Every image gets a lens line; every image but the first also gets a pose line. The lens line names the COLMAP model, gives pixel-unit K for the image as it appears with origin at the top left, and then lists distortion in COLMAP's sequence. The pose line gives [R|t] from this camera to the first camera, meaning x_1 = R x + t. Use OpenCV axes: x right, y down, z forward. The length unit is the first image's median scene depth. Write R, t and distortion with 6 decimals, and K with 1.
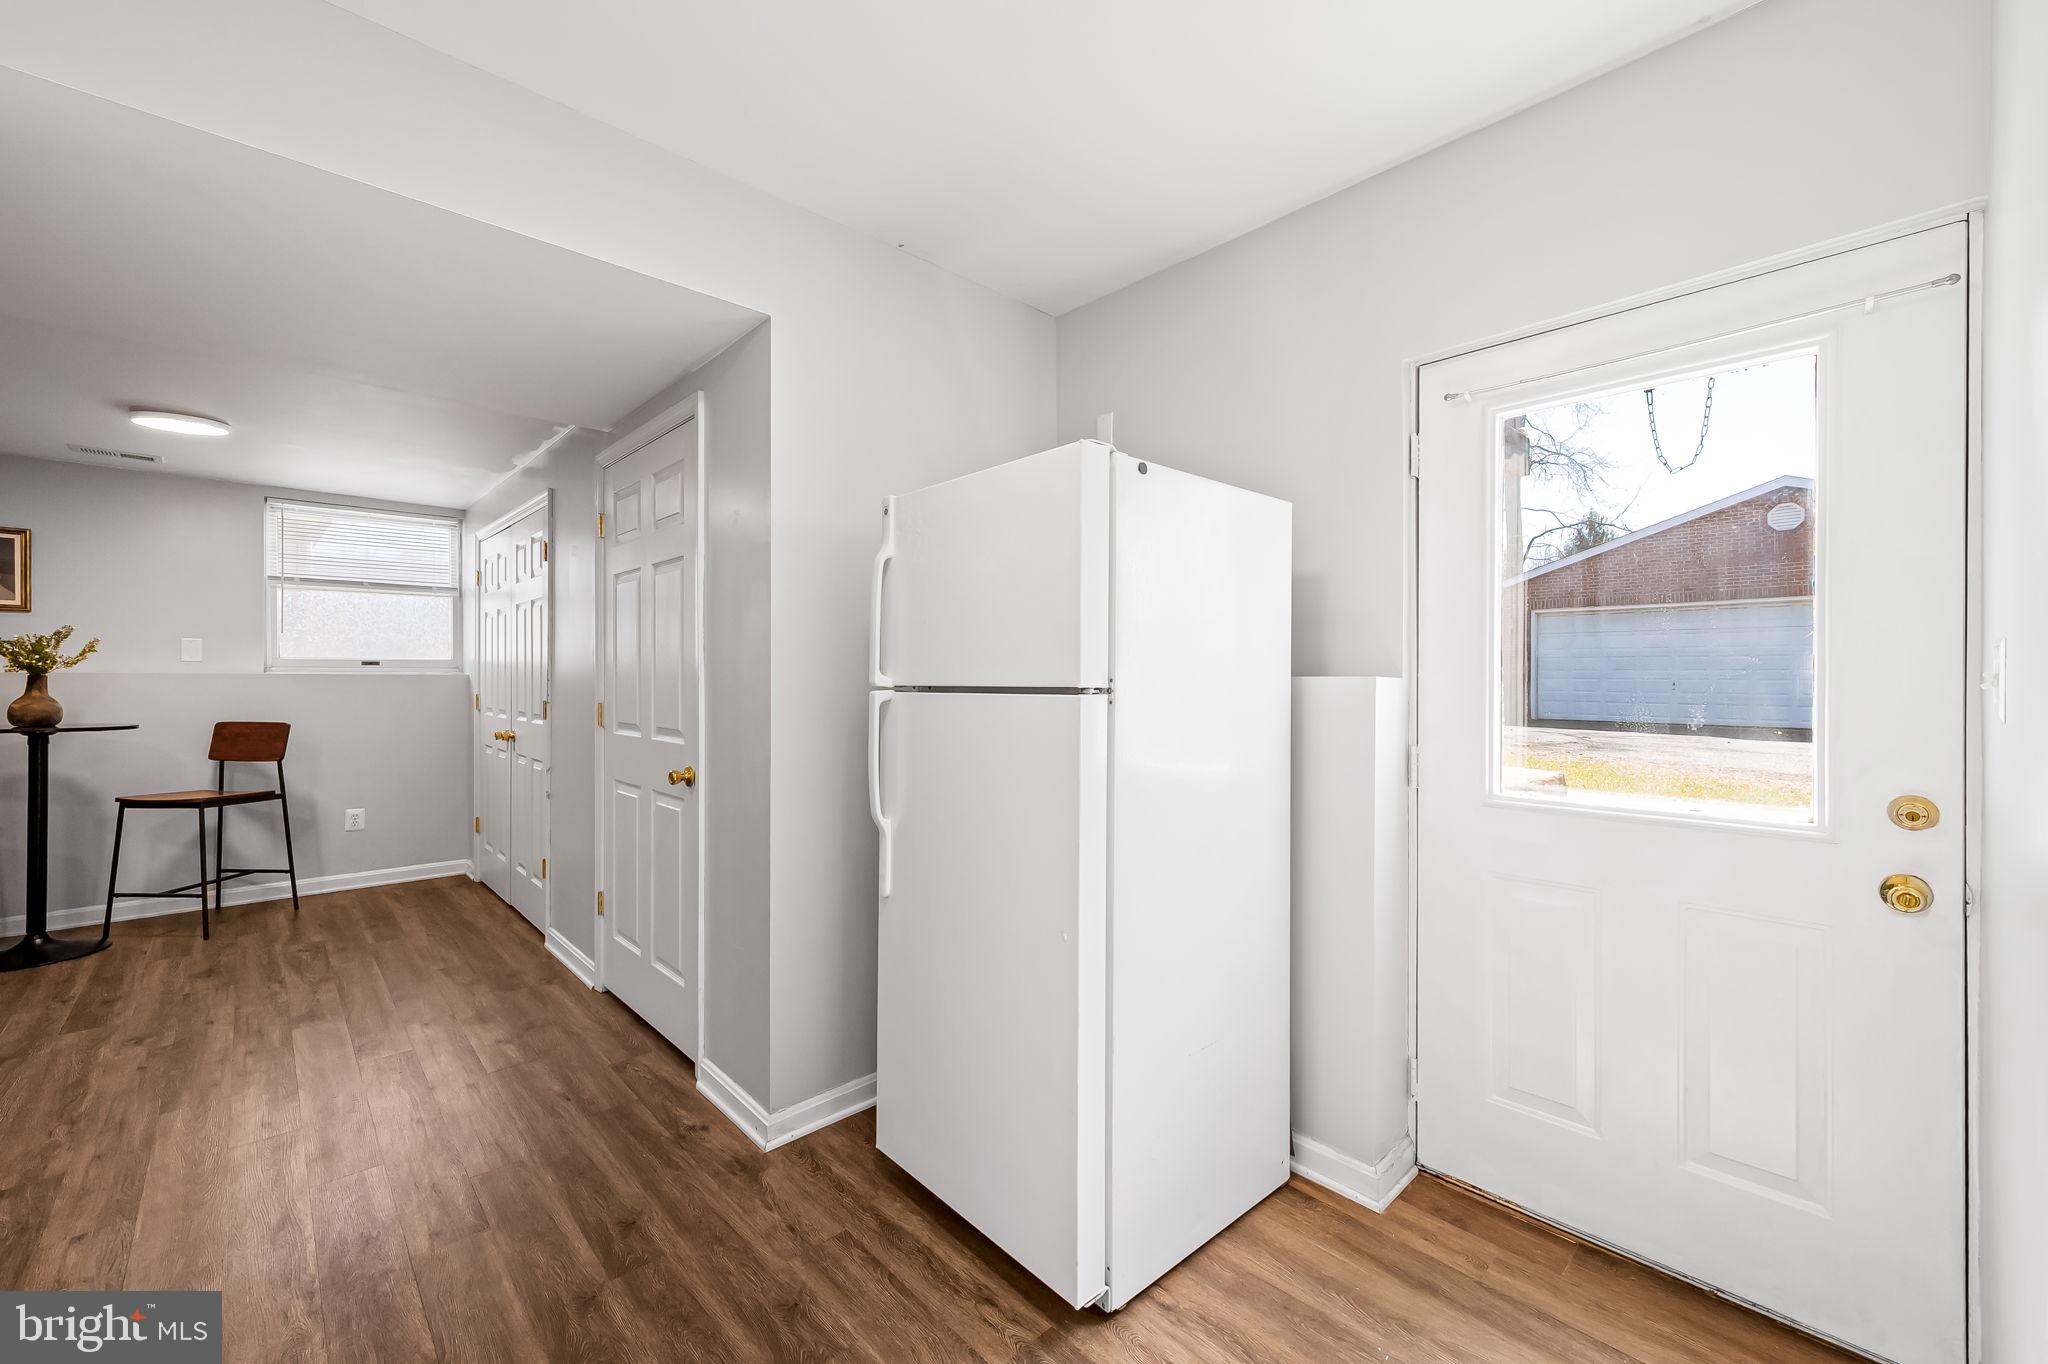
lens RADIAL K [[815.1, 0, 1024.0], [0, 815.1, 682.0], [0, 0, 1]] dist [-0.000183, -0.000162]
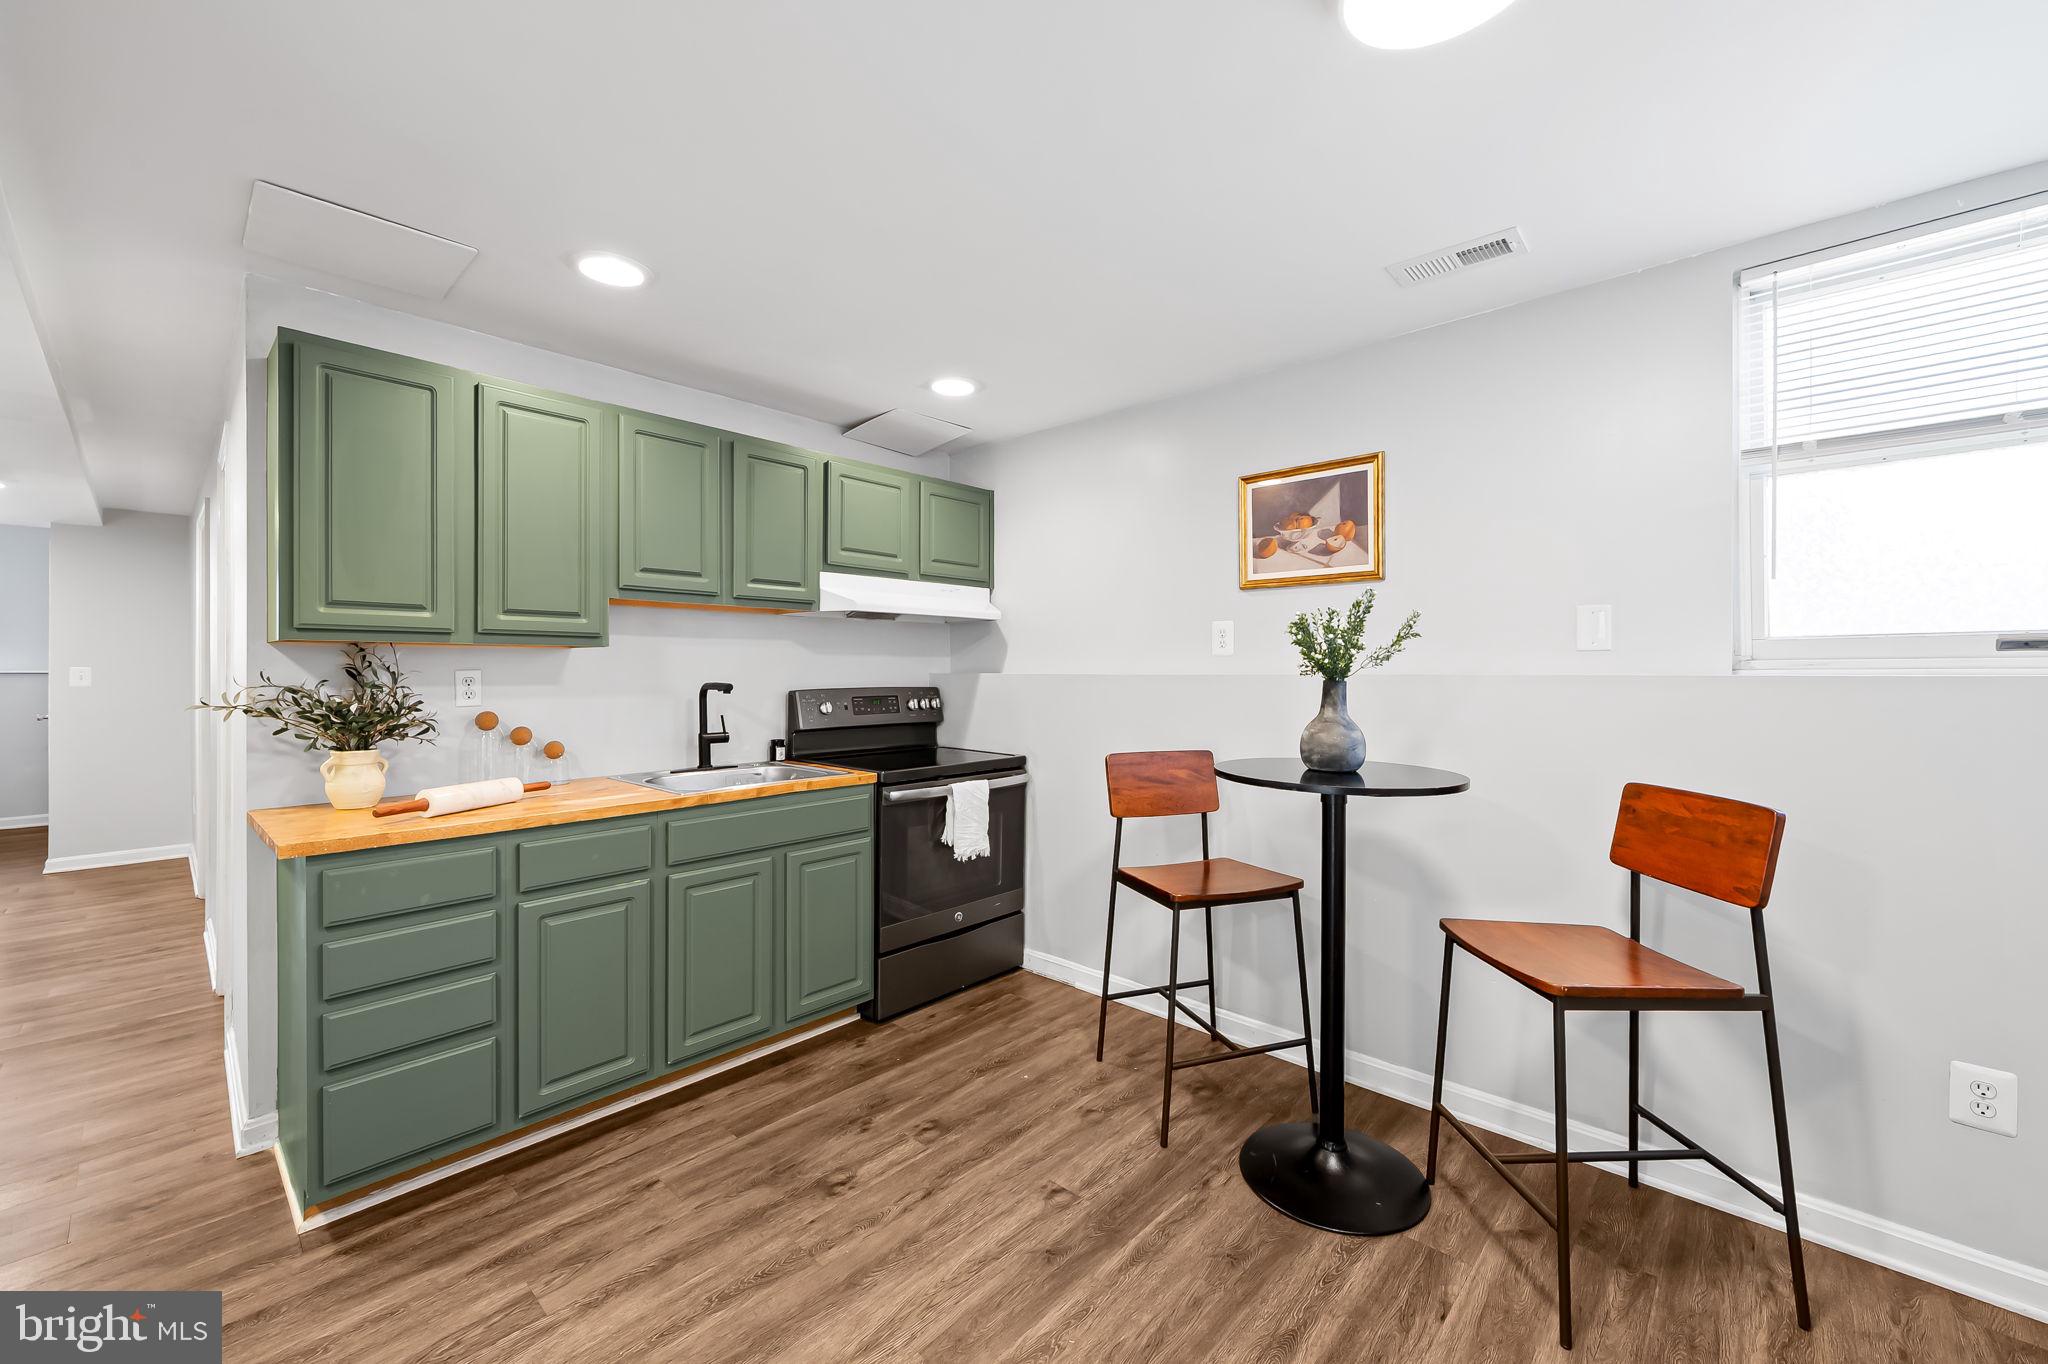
lens RADIAL K [[818.2, 0, 1031.3], [0, 818.2, 667.9], [0, 0, 1]] dist [0.000772, 0.000182]
pose [[0.056807, -0.000835, -0.998385, -0.559690], [-0.001059, 0.999999, -0.000897, -0.014451], [0.998385, 0.001108, 0.056806, 0.650068]]
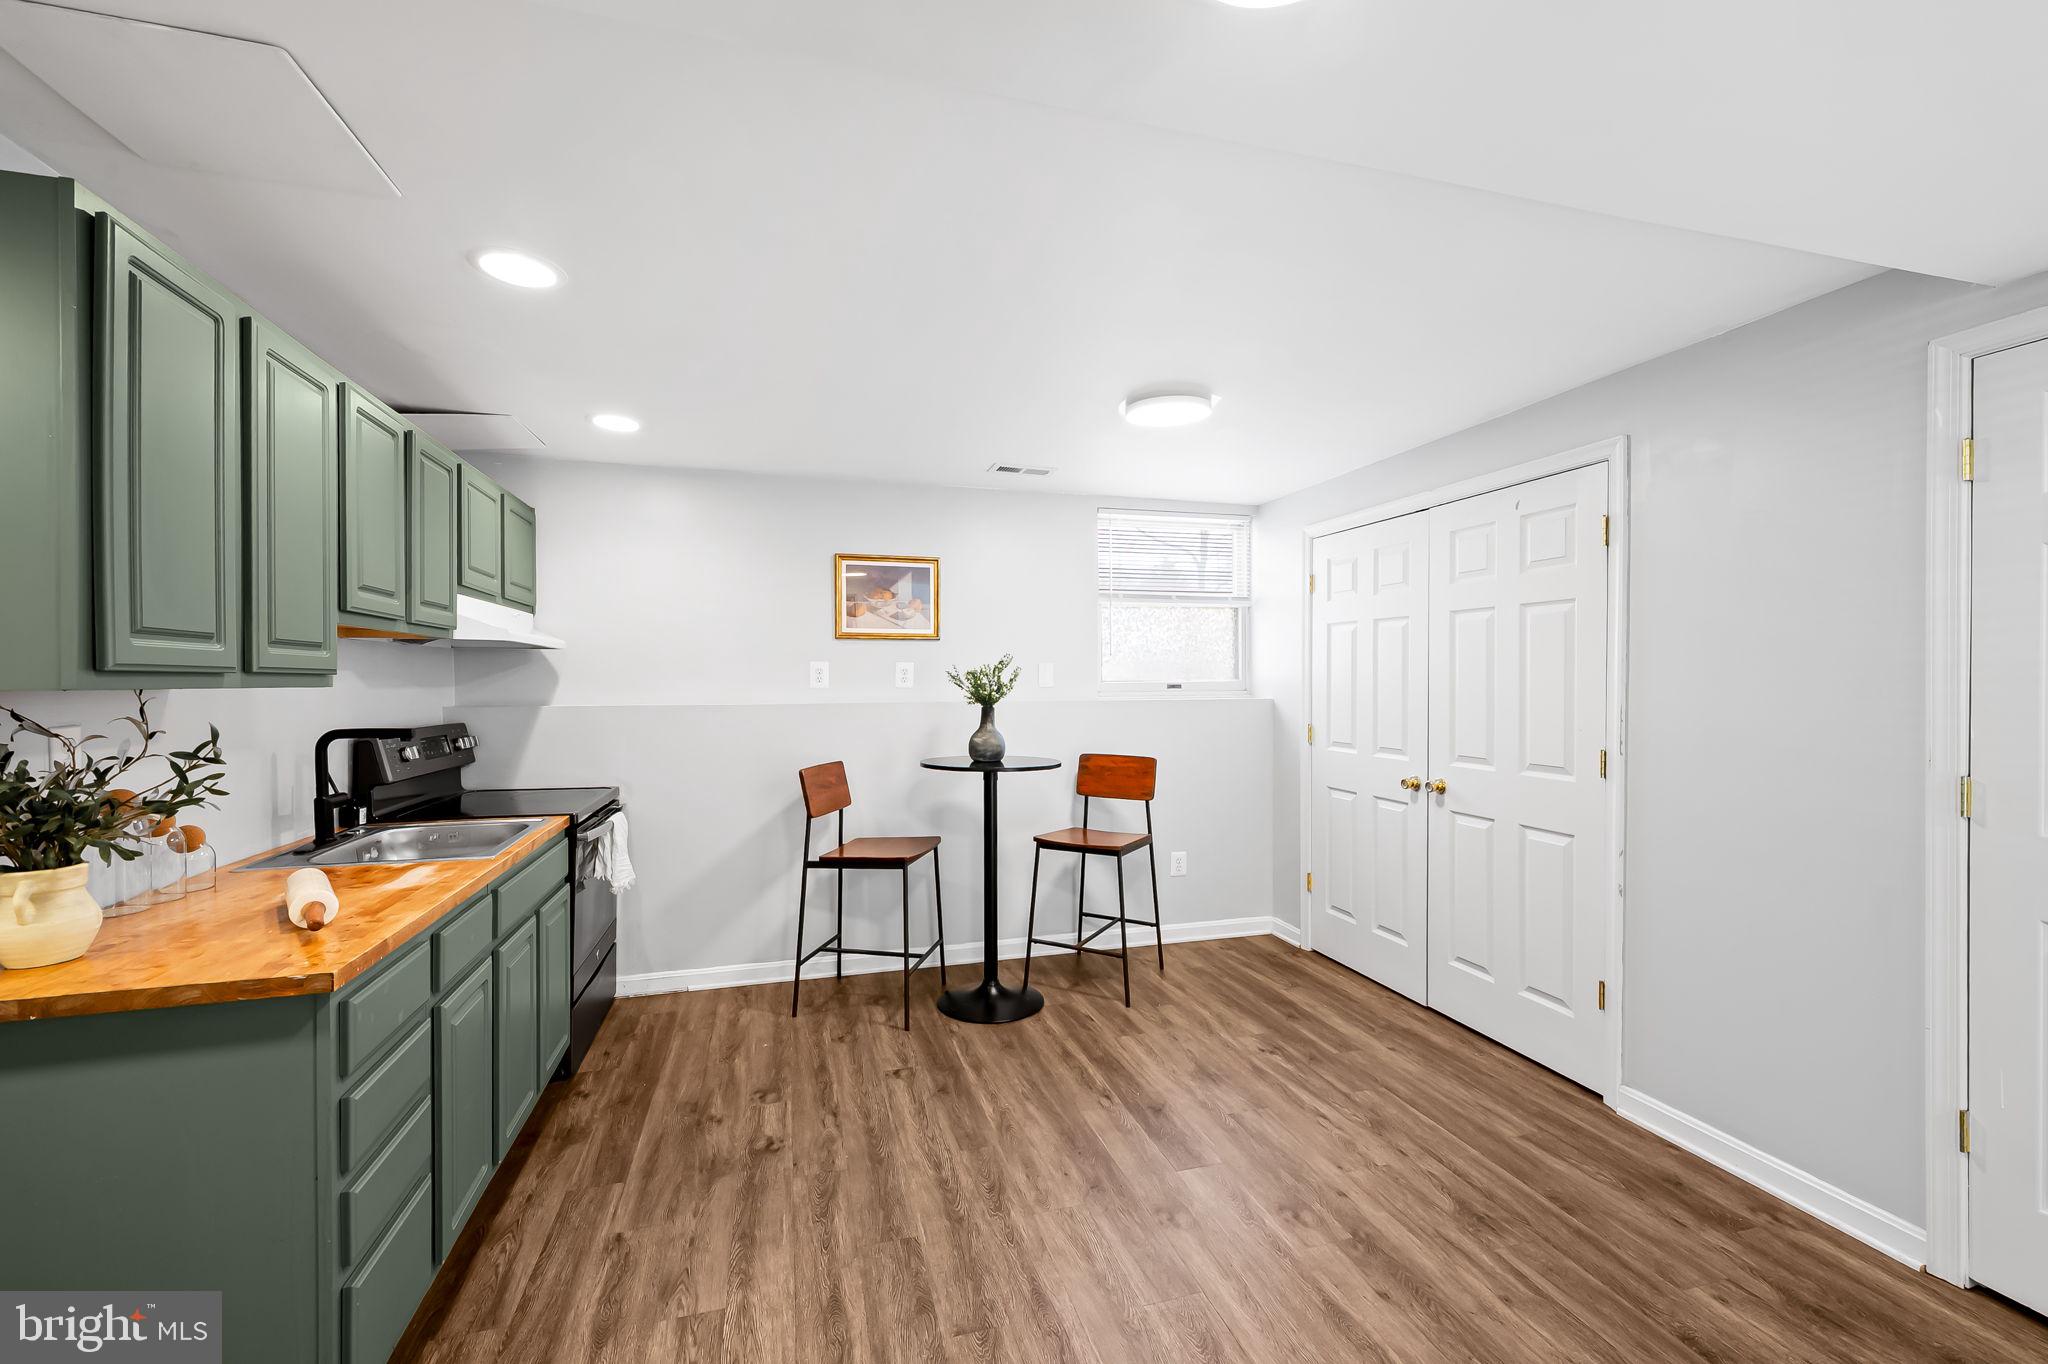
lens RADIAL K [[832.5, 0, 1024.0], [0, 832.5, 682.0], [0, 0, 1]] dist [0.000069, -0.000052]
pose [[0.886148, -0.001447, -0.463401, -0.621346], [0.001862, 0.999998, 0.000438, -0.033054], [0.463399, -0.001251, 0.886149, 0.134850]]
